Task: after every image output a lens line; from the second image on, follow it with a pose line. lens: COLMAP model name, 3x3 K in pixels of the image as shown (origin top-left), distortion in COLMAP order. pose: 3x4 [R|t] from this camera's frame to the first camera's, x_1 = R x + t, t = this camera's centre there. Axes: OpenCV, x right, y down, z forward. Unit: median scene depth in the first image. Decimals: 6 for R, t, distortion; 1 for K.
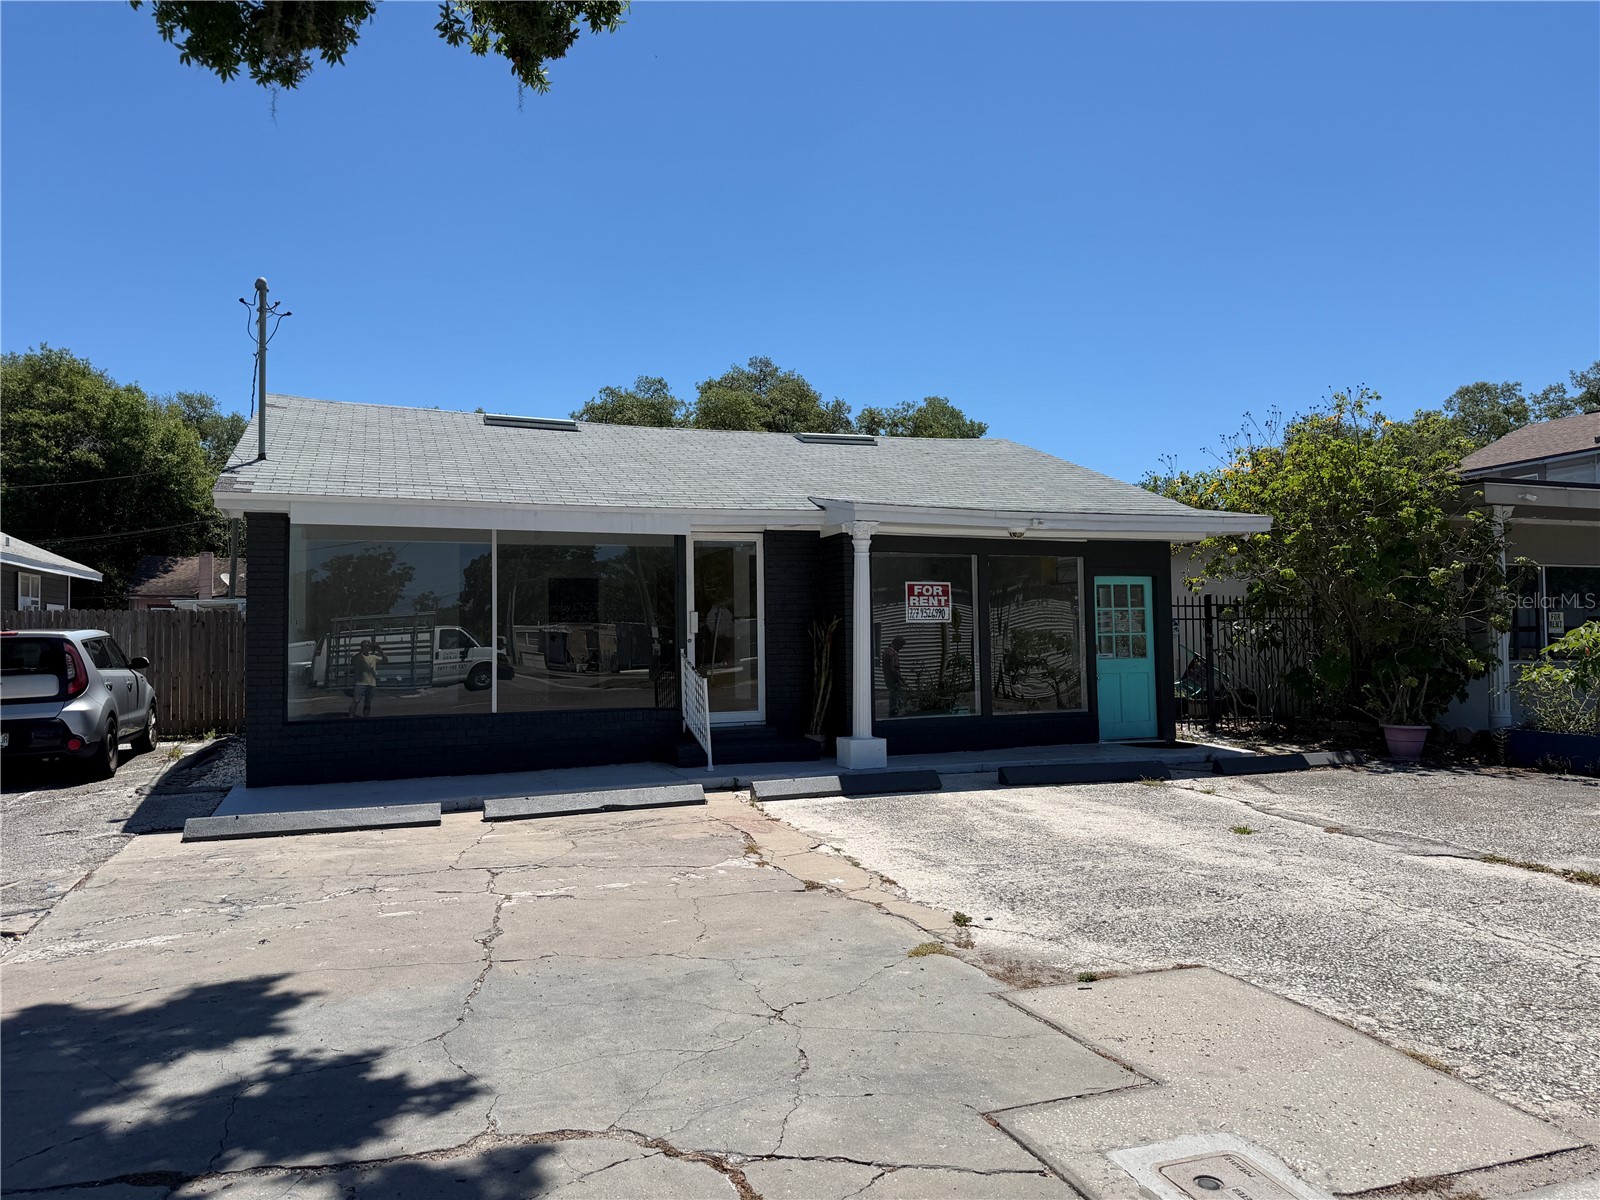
lens RADIAL K [[1124.3, 0, 796.5], [0, 1124.3, 595.9], [0, 0, 1]] dist [0.033196, -0.040425]
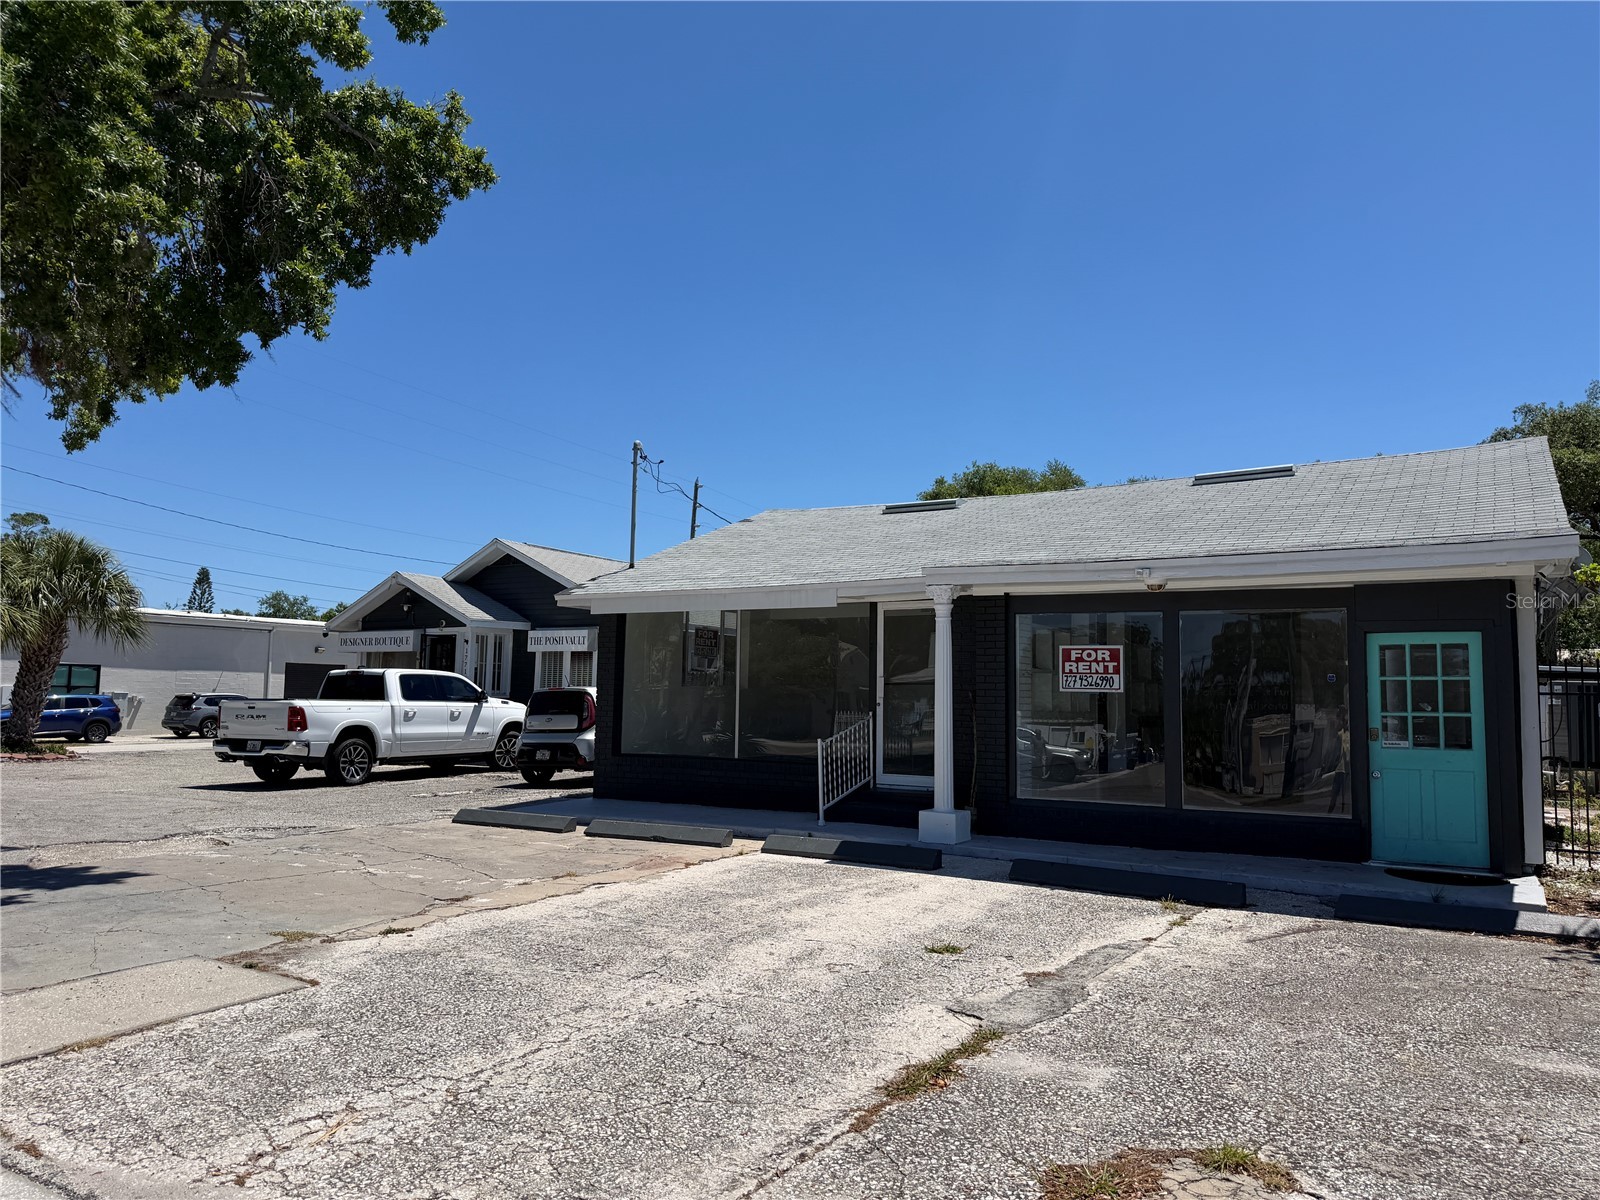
lens RADIAL K [[1124.3, 0, 796.5], [0, 1124.3, 595.9], [0, 0, 1]] dist [0.033196, -0.040425]
pose [[0.609025, -0.048799, -0.791649, 0.679483], [0.006645, 0.998384, -0.056430, -0.003073], [0.793124, 0.029106, 0.608365, 0.279932]]
